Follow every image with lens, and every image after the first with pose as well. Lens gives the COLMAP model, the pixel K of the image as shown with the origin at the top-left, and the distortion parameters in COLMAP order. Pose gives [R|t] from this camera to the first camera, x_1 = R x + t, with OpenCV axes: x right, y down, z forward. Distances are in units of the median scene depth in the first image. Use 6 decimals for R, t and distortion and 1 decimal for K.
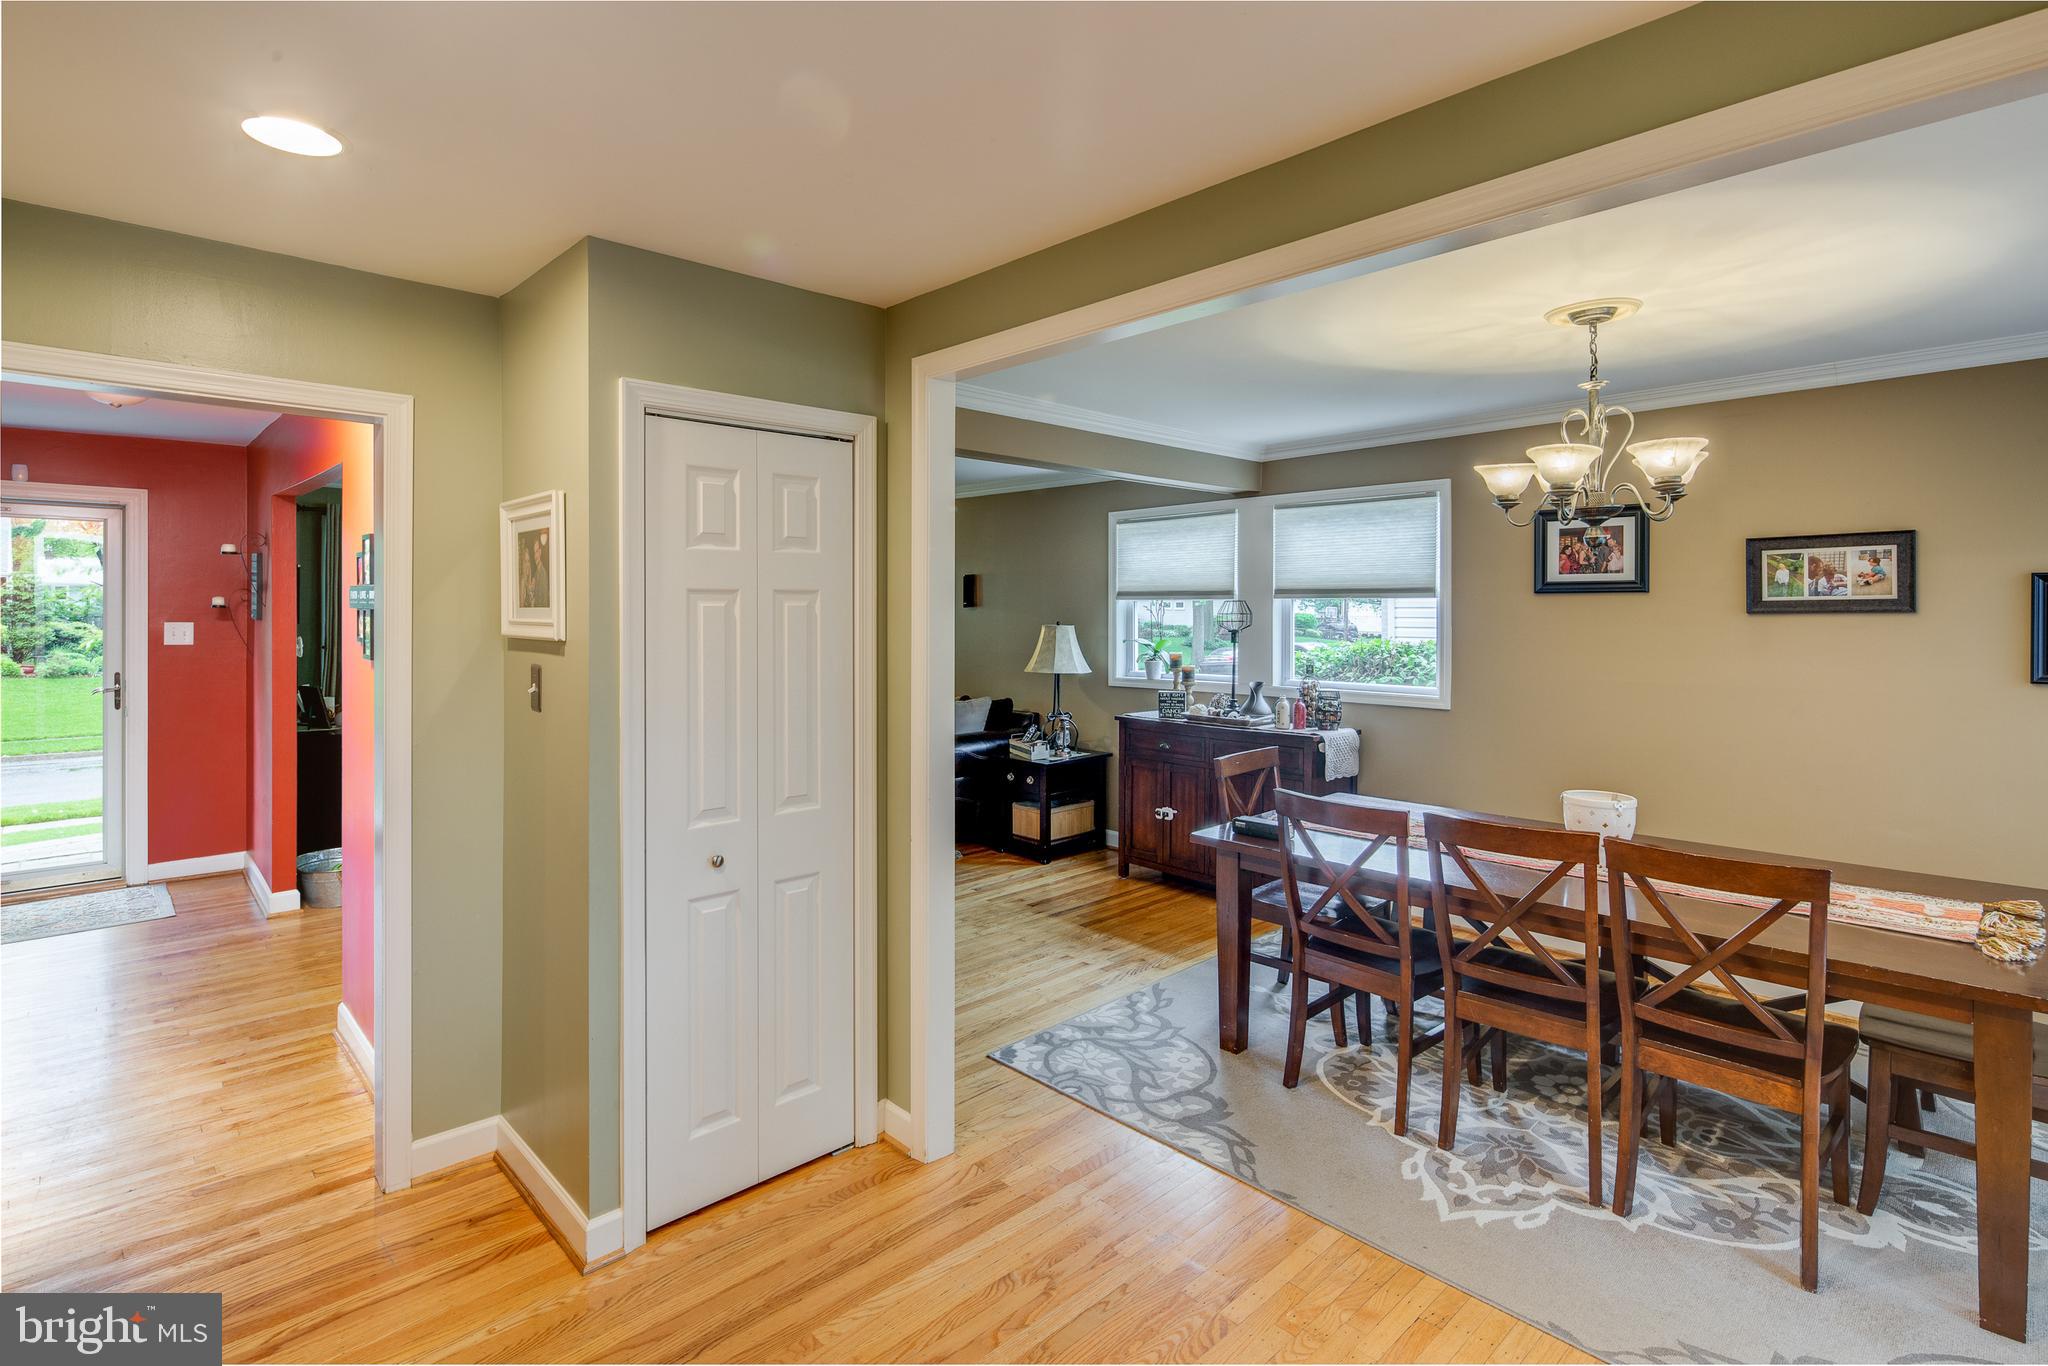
lens RADIAL K [[1002.5, 0, 1032.0], [0, 1002.5, 639.9], [0, 0, 1]] dist [0.023168, -0.000632]
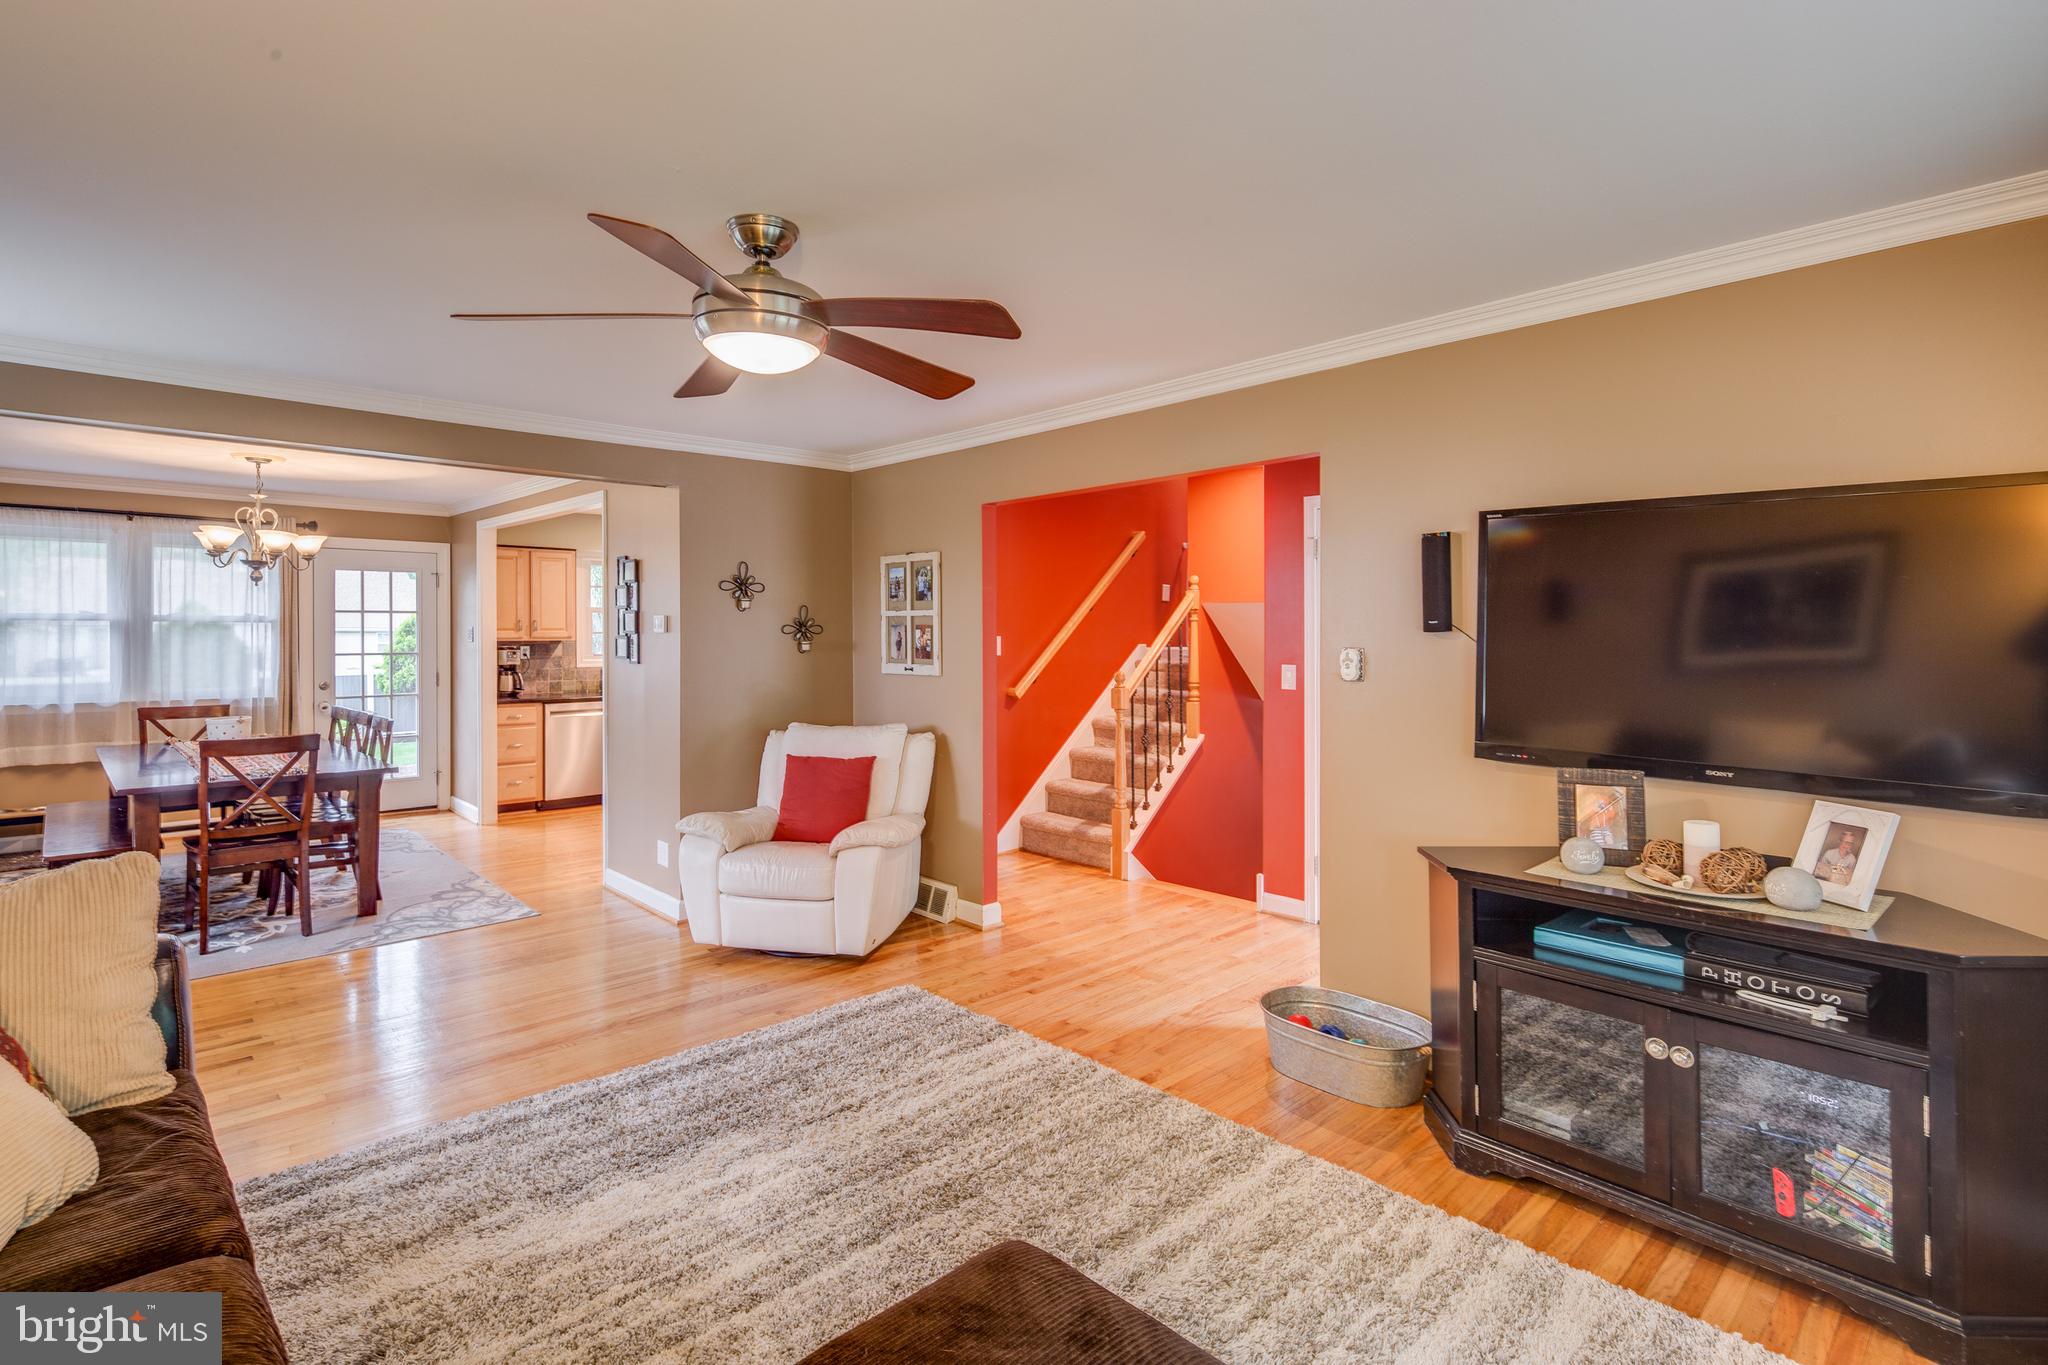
lens RADIAL K [[997.9, 0, 1030.1], [0, 997.9, 632.7], [0, 0, 1]] dist [-0.001798, -0.000611]
pose [[-0.999995, 0.000477, -0.003210, -0.607907], [0.000356, 0.999292, 0.037610, -0.044536], [0.003226, 0.037608, -0.999287, 1.957334]]
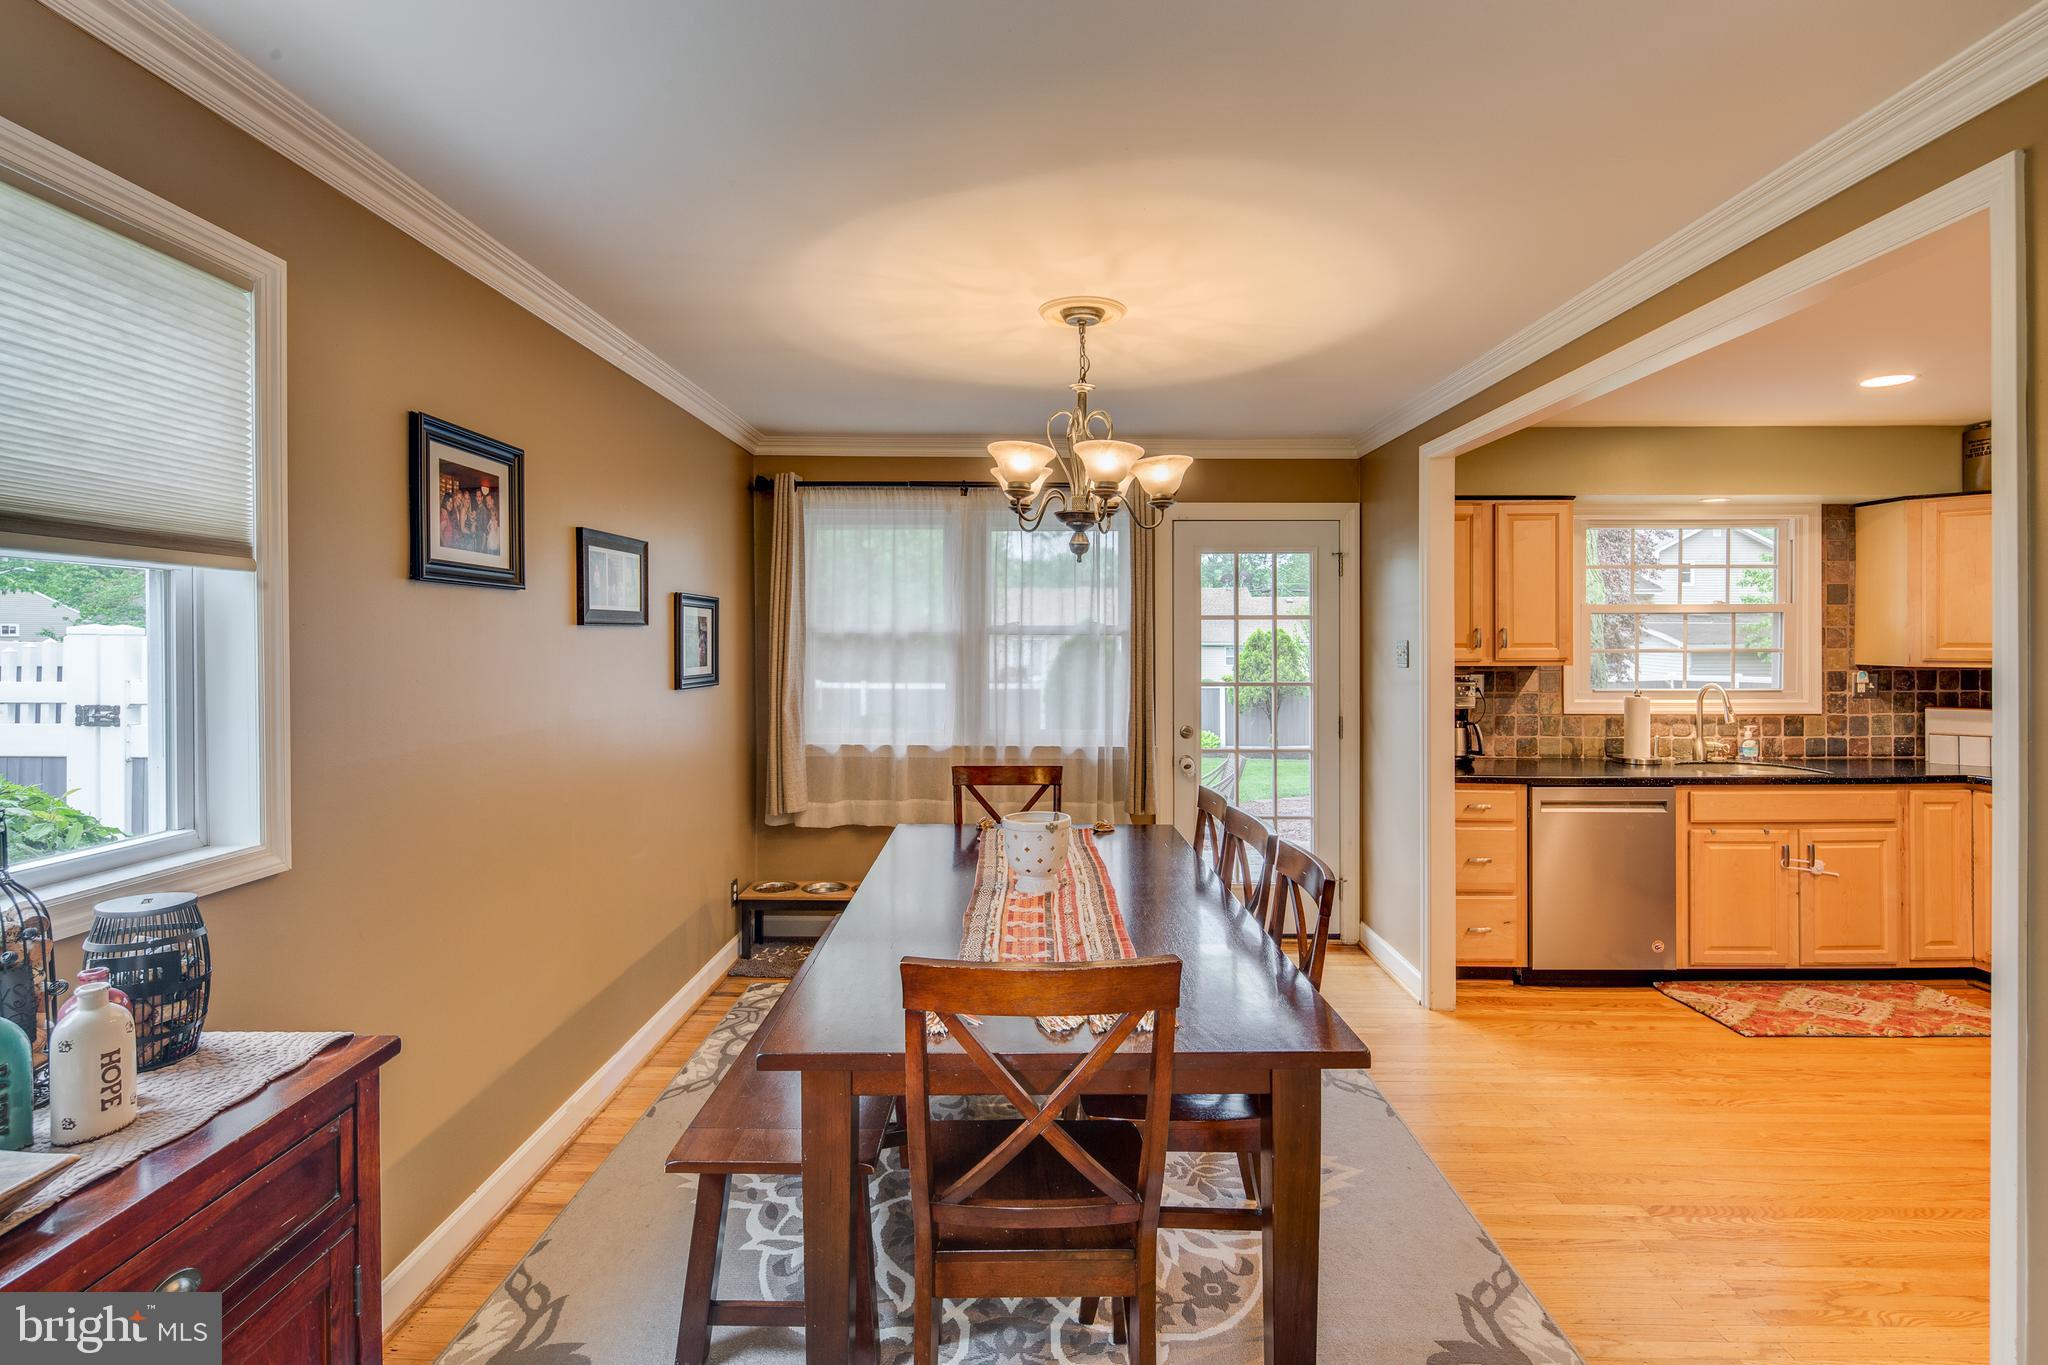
lens RADIAL K [[1002.5, 0, 1032.0], [0, 1002.5, 639.4], [0, 0, 1]] dist [0.023168, -0.000632]
pose [[-0.723099, 0.003554, 0.690735, -0.057177], [0.024673, 0.999482, 0.020687, -0.020739], [-0.690304, 0.032001, -0.722812, 1.180520]]
